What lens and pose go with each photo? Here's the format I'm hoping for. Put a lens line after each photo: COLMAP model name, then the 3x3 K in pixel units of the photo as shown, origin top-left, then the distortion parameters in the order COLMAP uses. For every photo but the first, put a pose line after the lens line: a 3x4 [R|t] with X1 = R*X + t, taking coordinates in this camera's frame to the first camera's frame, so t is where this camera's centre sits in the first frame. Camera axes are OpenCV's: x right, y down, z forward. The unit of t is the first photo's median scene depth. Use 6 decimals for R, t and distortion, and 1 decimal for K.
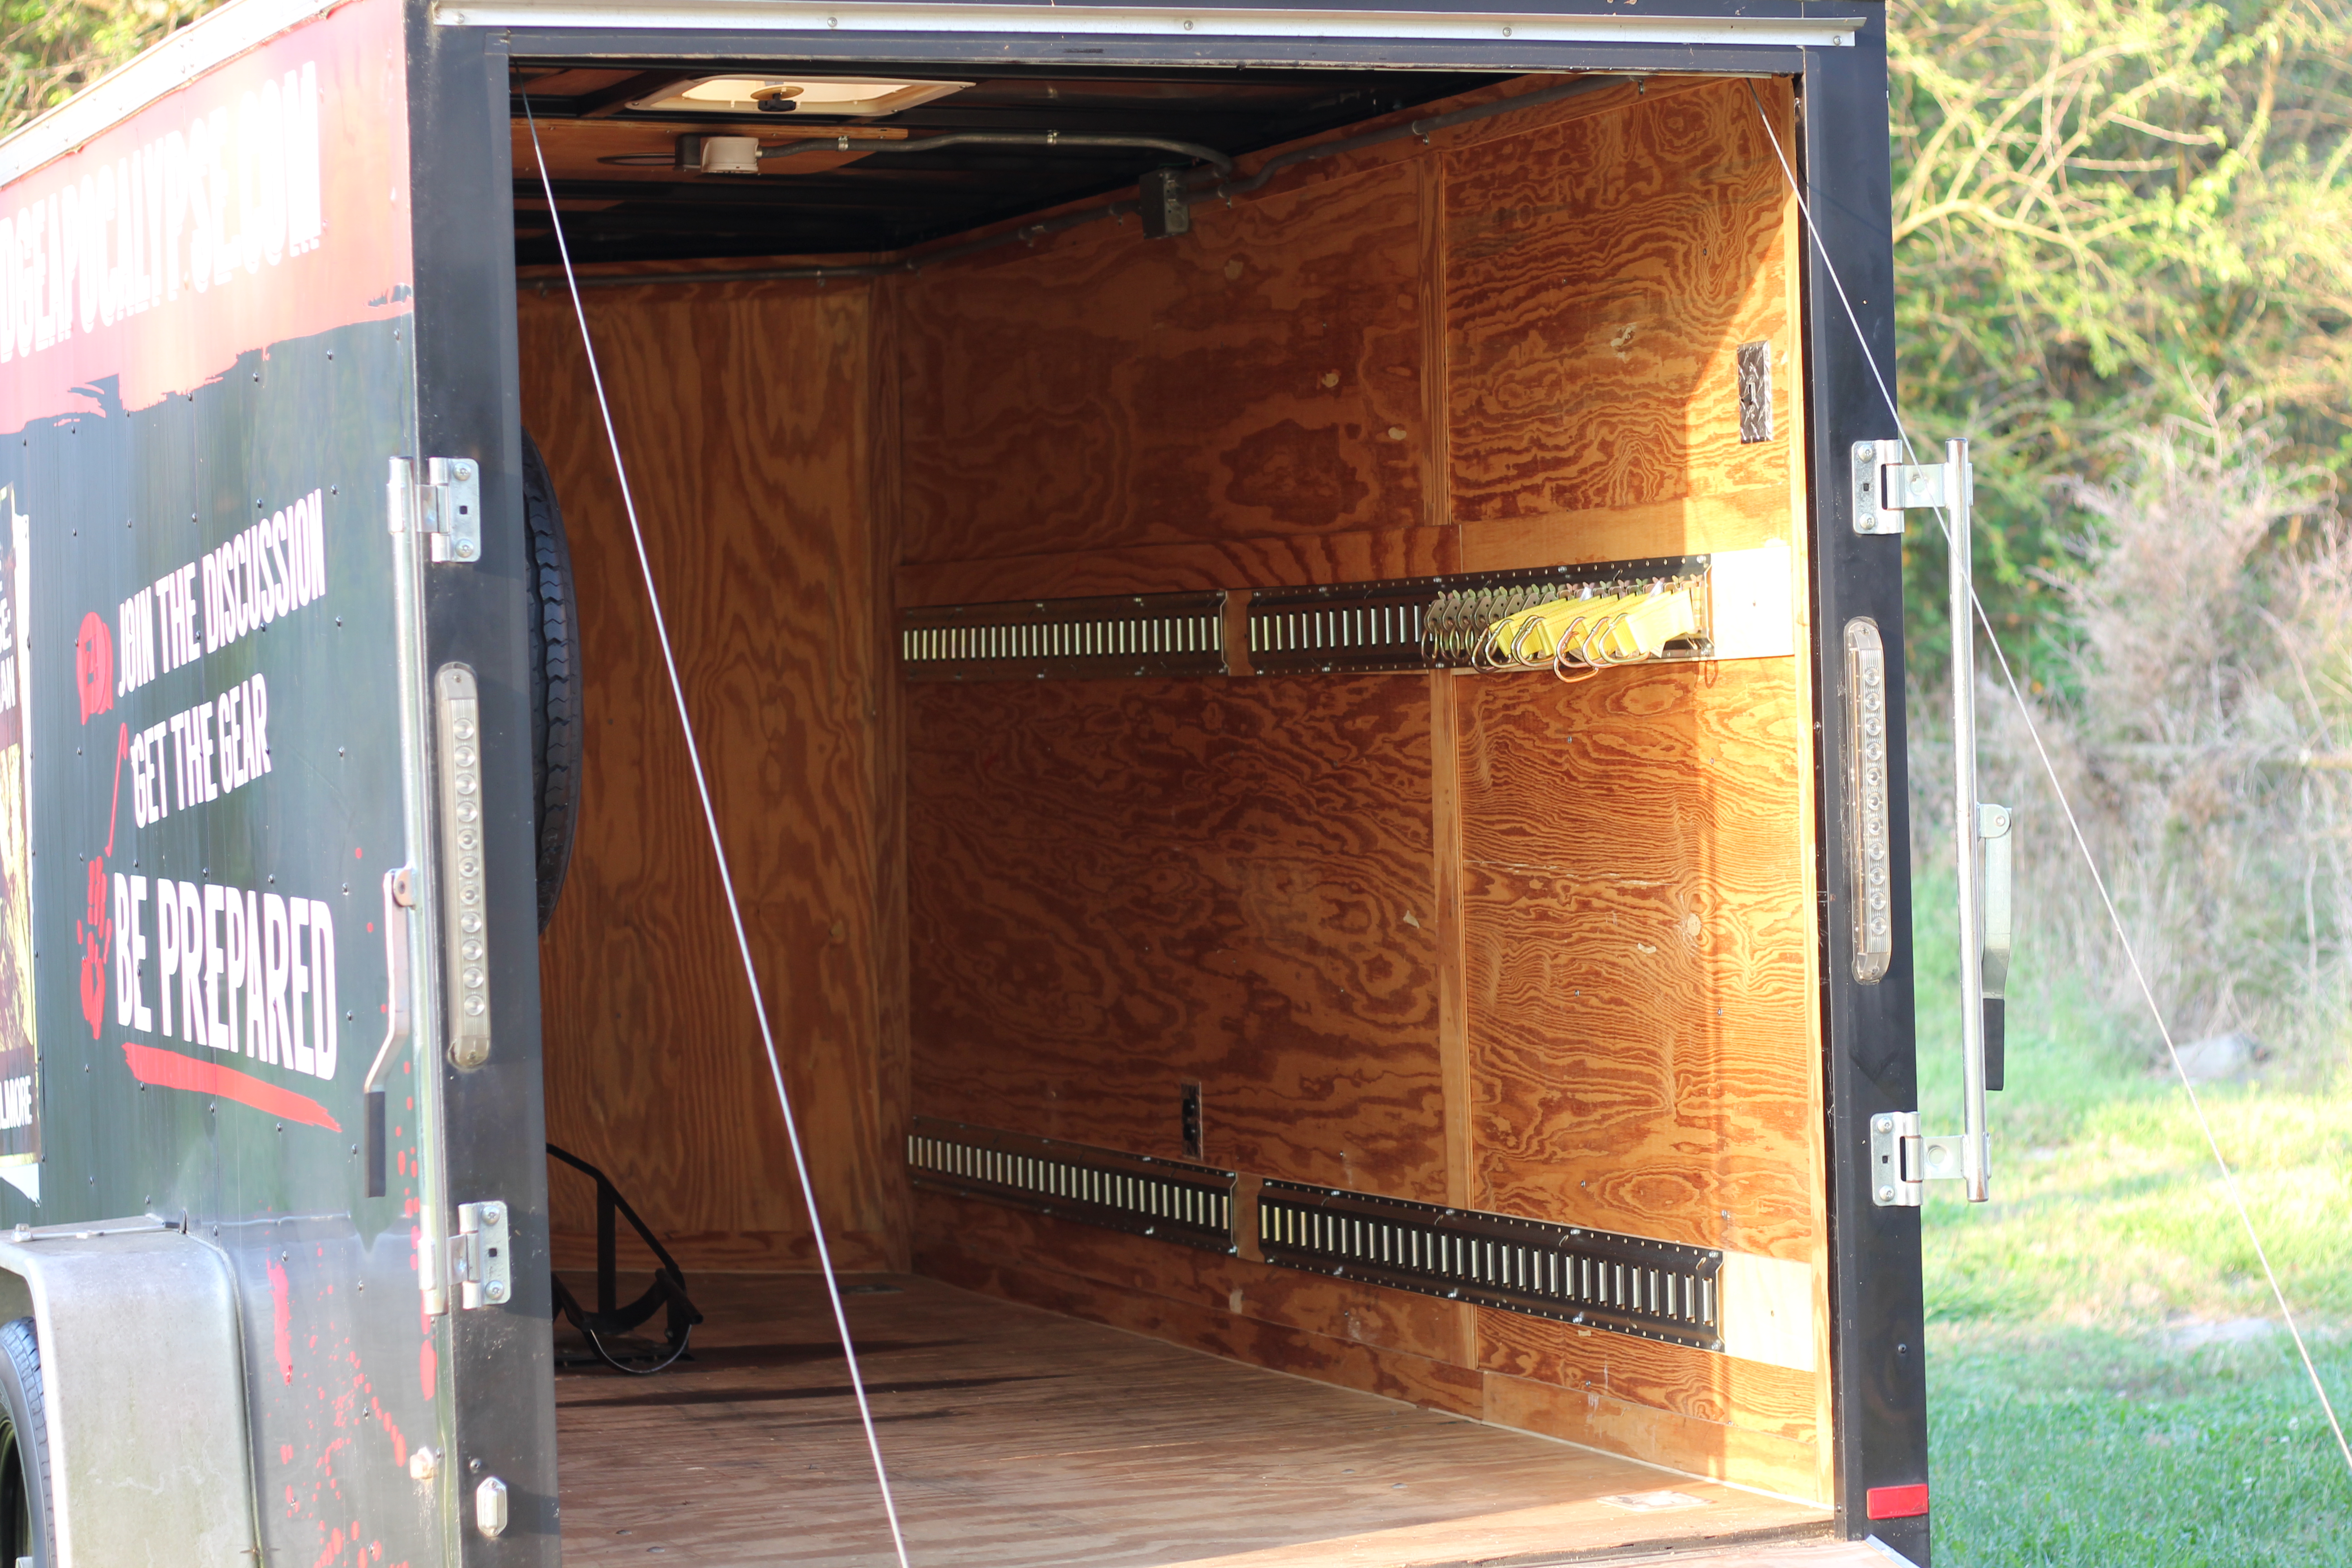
lens RADIAL K [[5476.3, 0, 1176.0], [0, 5476.3, 784.0], [0, 0, 1]] dist [-0.085573, 0.016788]
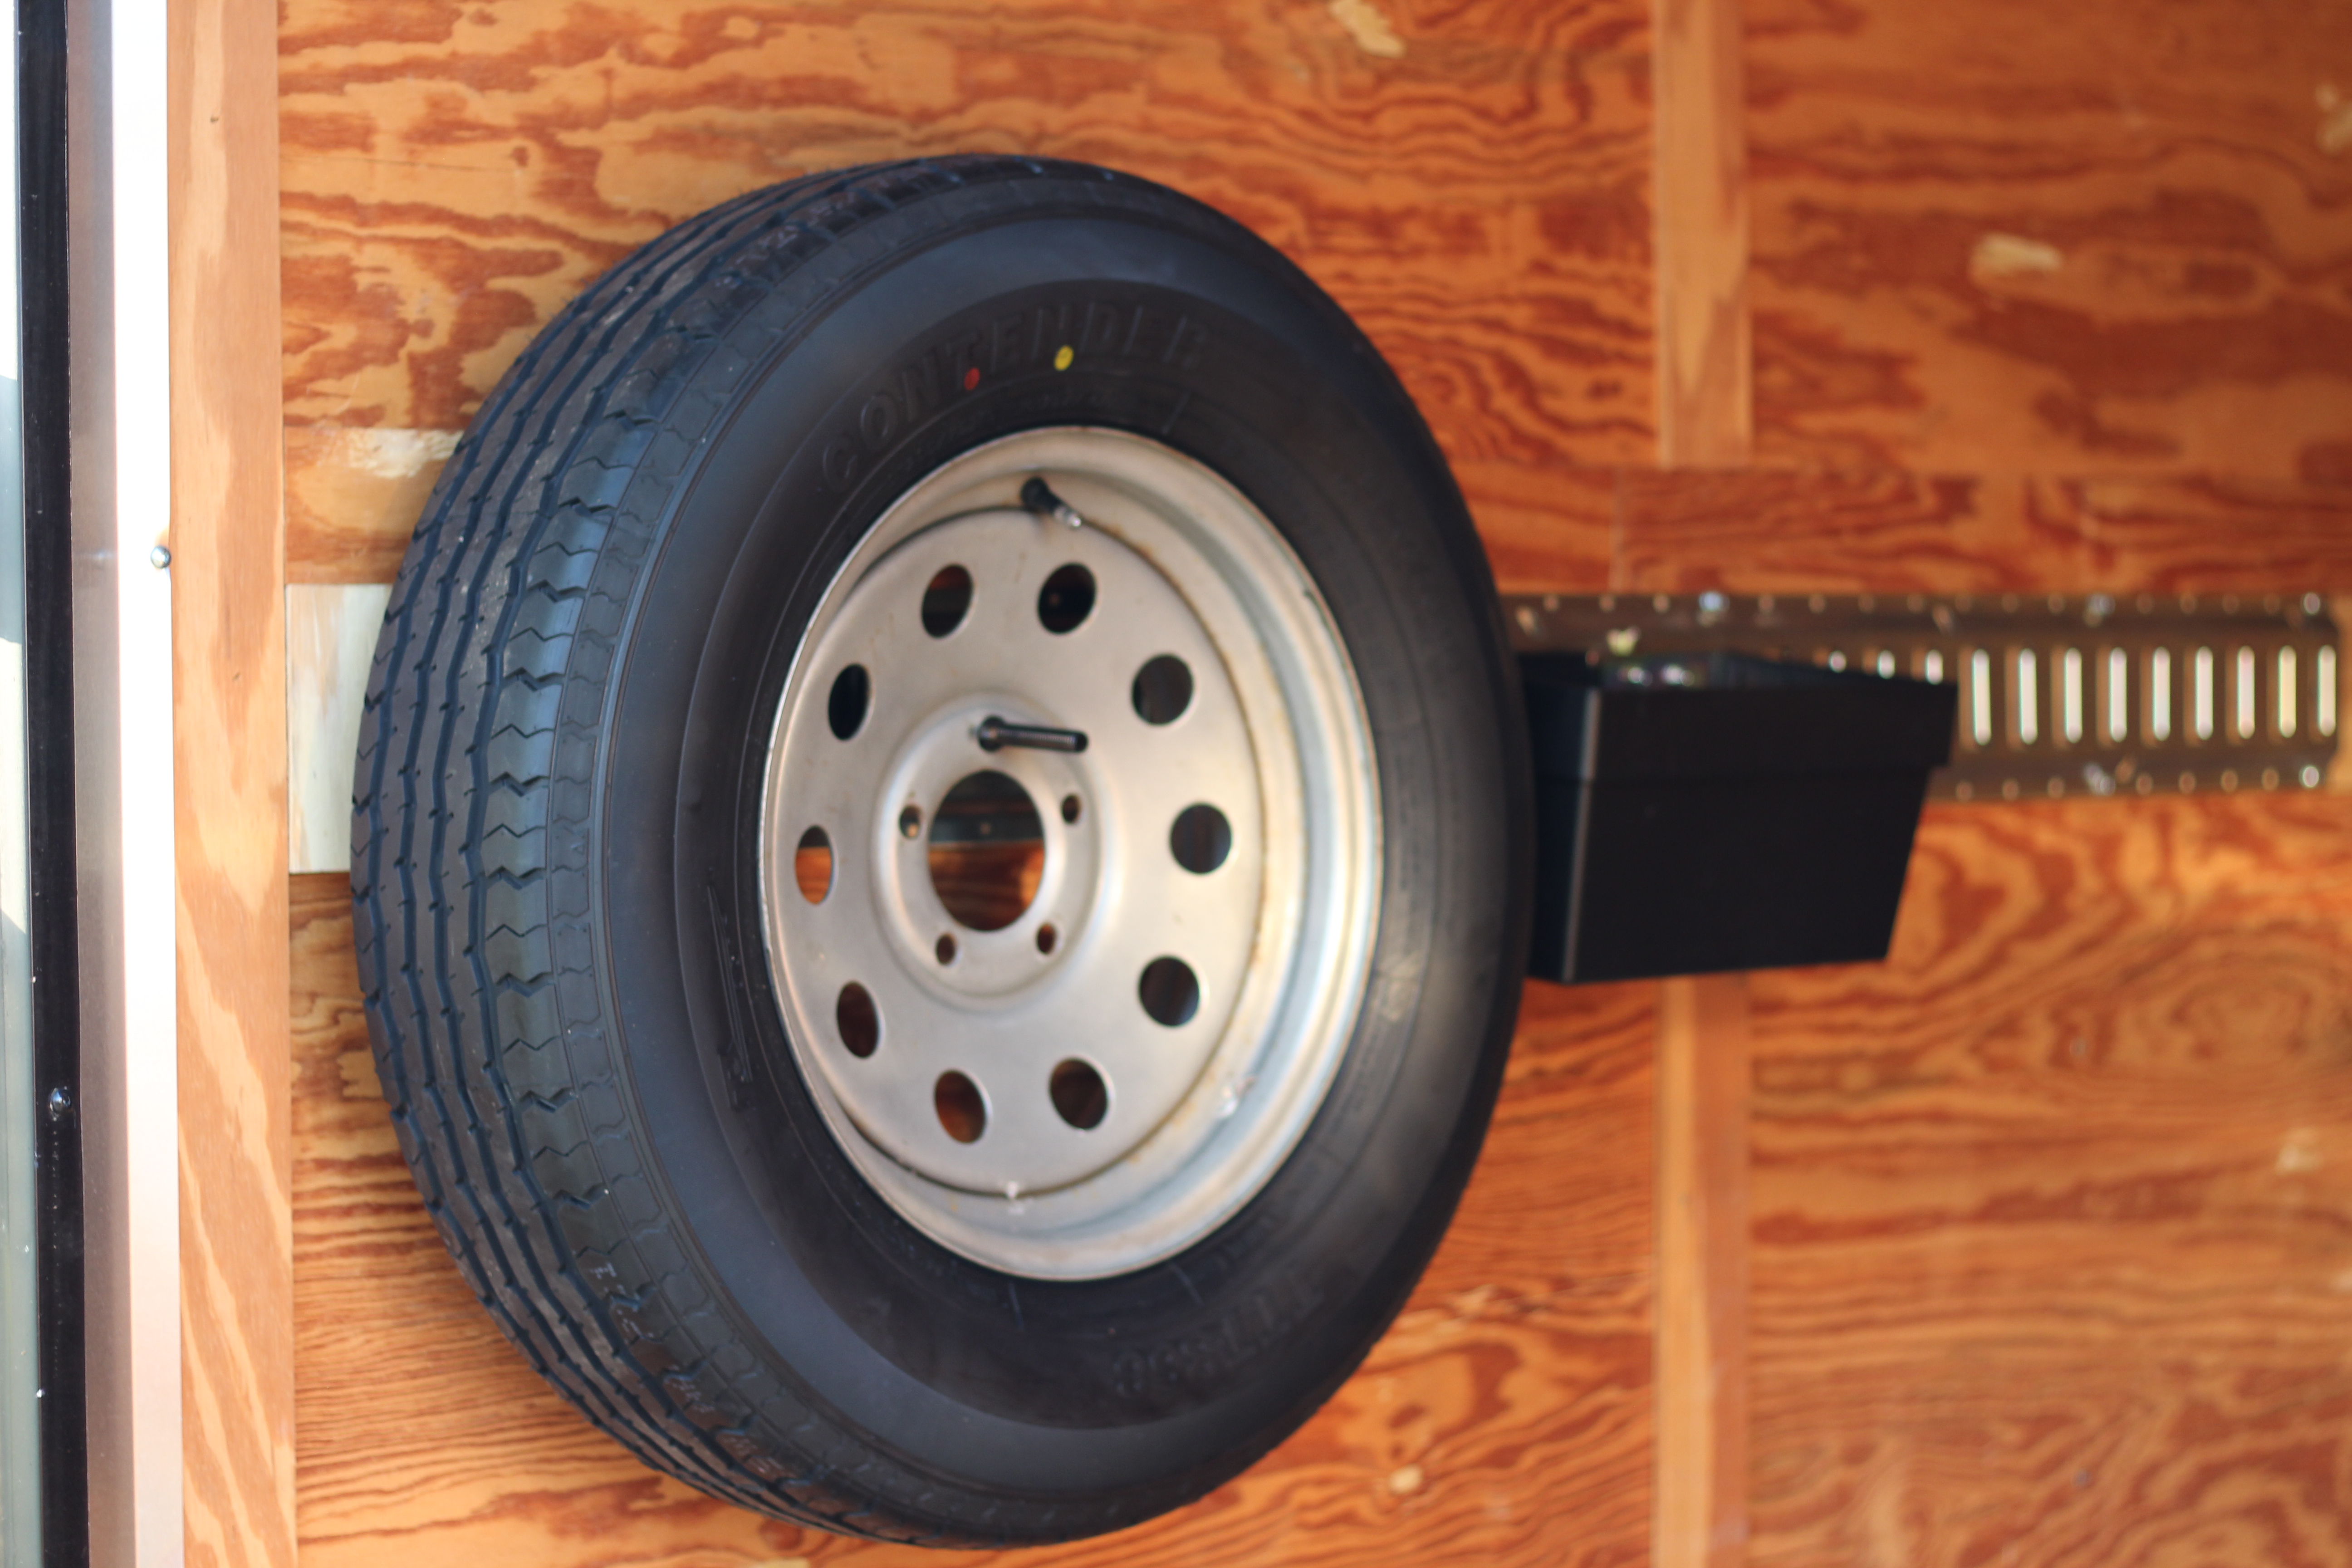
lens RADIAL K [[5476.3, 0, 1176.0], [0, 5476.3, 784.0], [0, 0, 1]] dist [-0.085573, 0.016788]
pose [[0.401972, 0.046638, -0.914463, 0.250679], [-0.019307, 0.998912, 0.042458, -0.040973], [0.915448, 0.000589, 0.402435, 0.832650]]
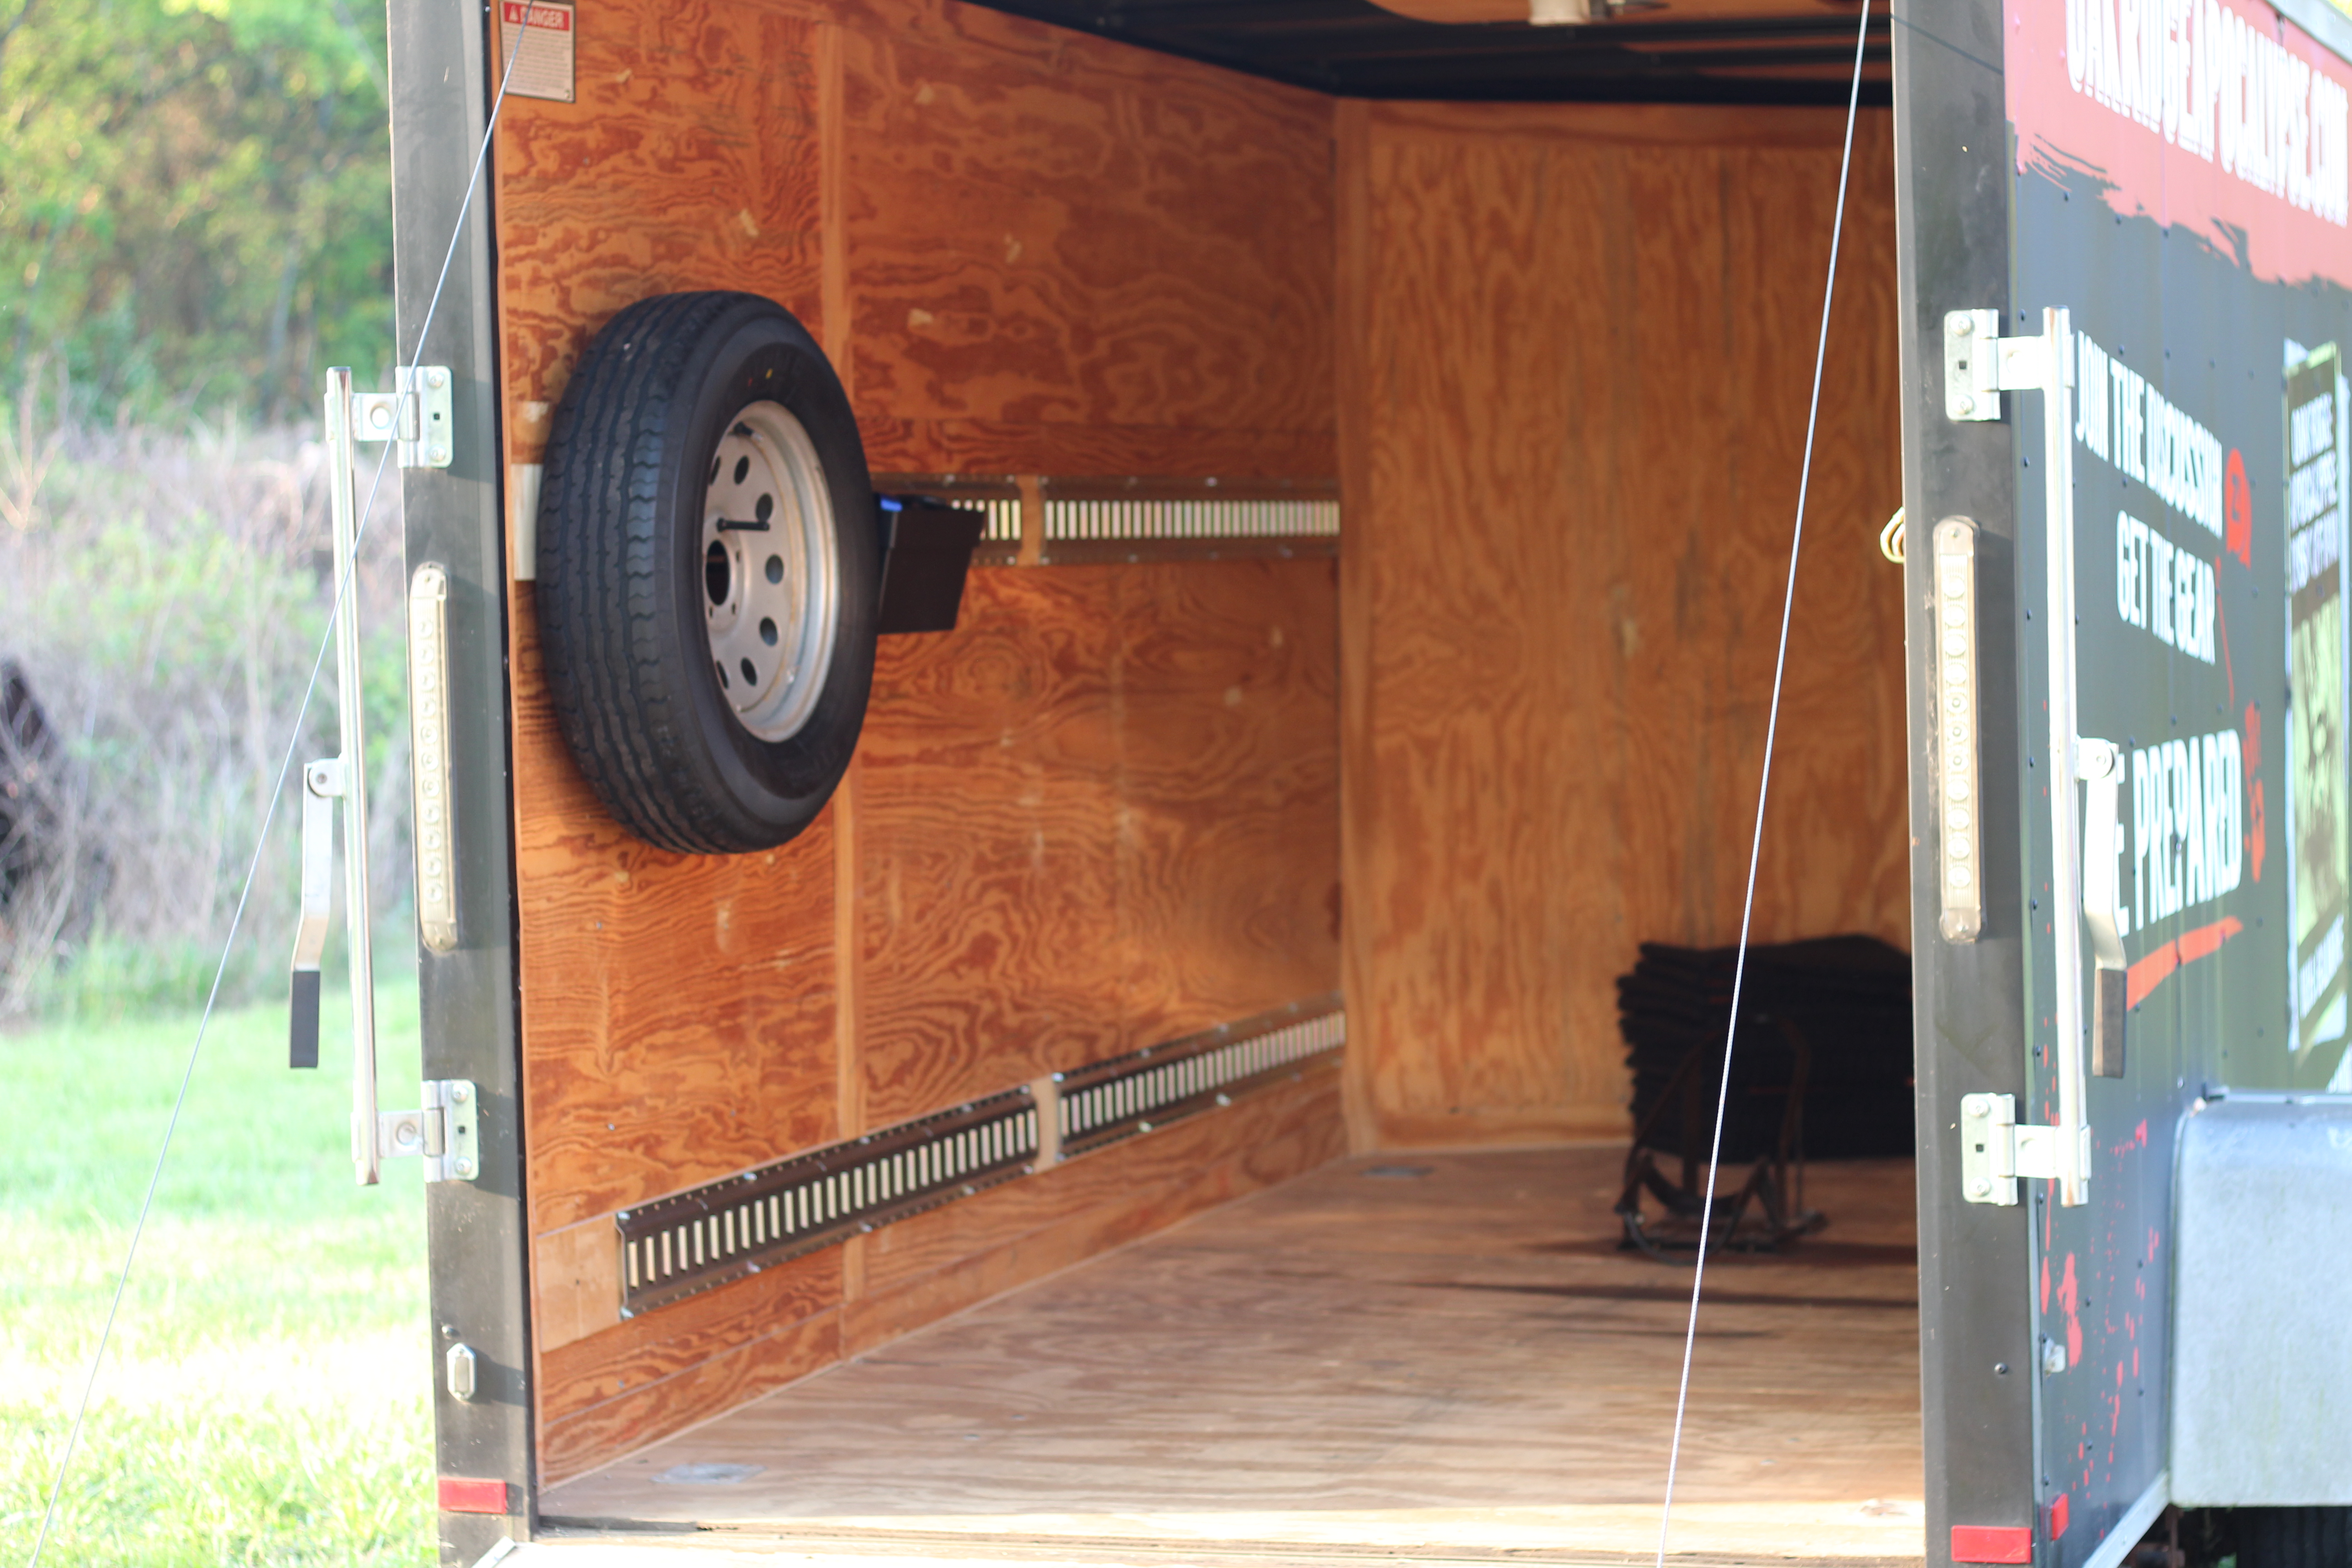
lens RADIAL K [[5476.3, 0, 1176.0], [0, 5476.3, 784.0], [0, 0, 1]] dist [-0.085573, 0.016788]
pose [[0.767429, 0.038332, -0.639987, 0.583049], [-0.010819, 0.998843, 0.046853, -0.027553], [0.641043, -0.029032, 0.766956, 0.262524]]
